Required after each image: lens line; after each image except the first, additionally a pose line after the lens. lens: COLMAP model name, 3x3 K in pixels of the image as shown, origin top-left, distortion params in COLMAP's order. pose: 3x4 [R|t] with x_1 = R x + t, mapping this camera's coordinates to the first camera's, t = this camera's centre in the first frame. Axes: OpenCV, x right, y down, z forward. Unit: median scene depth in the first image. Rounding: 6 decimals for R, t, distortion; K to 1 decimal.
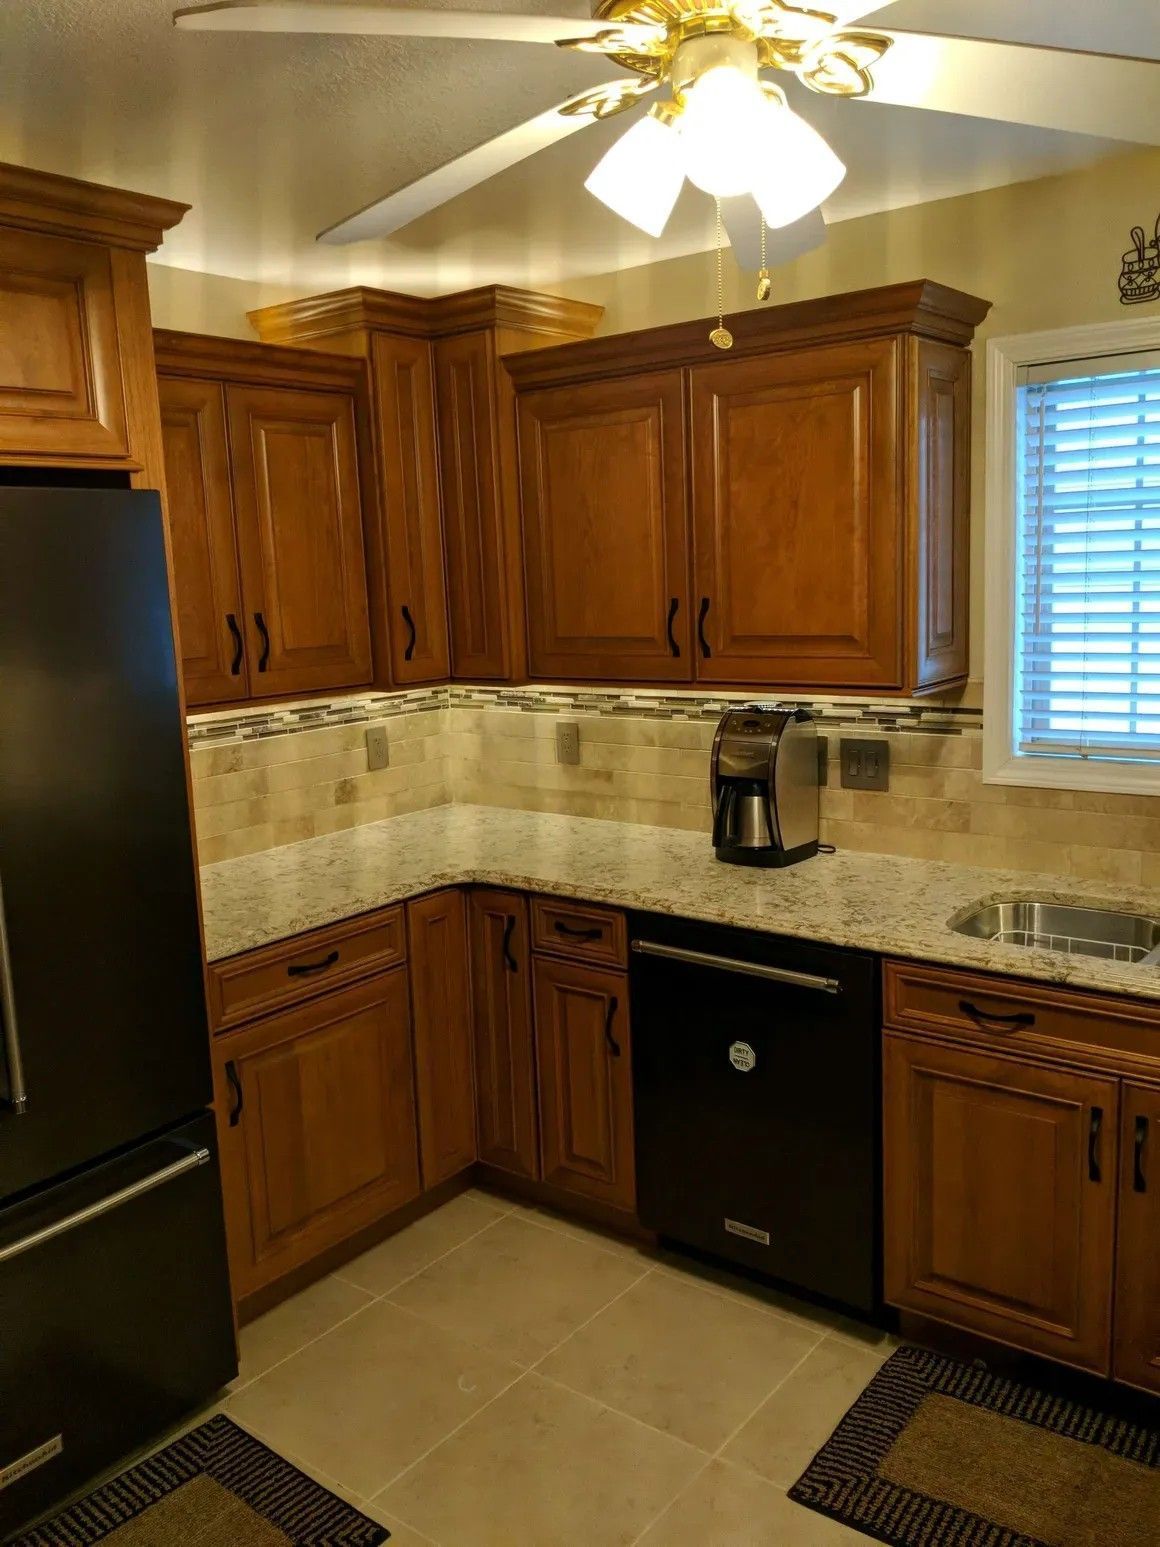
lens RADIAL K [[1232.7, 0, 570.2], [0, 1232.7, 771.3], [0, 0, 1]] dist [0.077237, -0.110191]
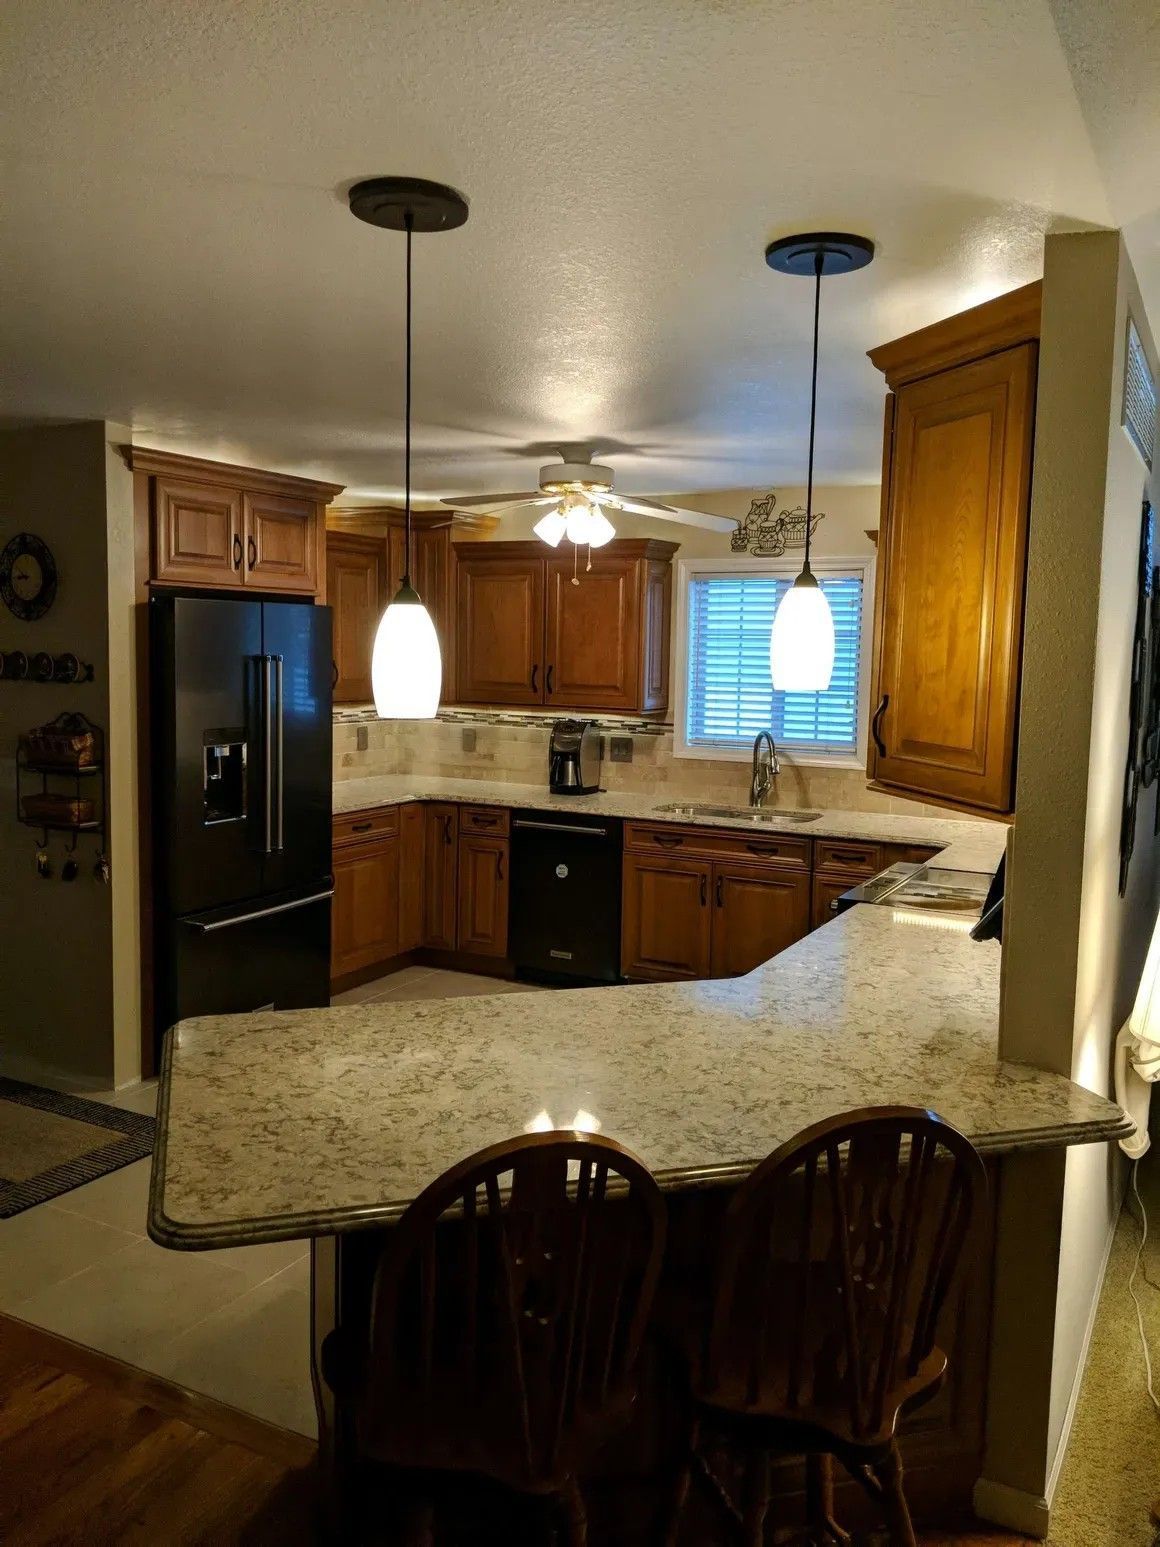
lens RADIAL K [[1232.7, 0, 570.2], [0, 1232.7, 771.3], [0, 0, 1]] dist [0.077237, -0.110191]
pose [[0.983871, 0.044385, 0.173284, -0.217944], [-0.033326, 0.997248, -0.066221, 0.181016], [-0.175746, 0.059378, 0.982643, -1.084645]]
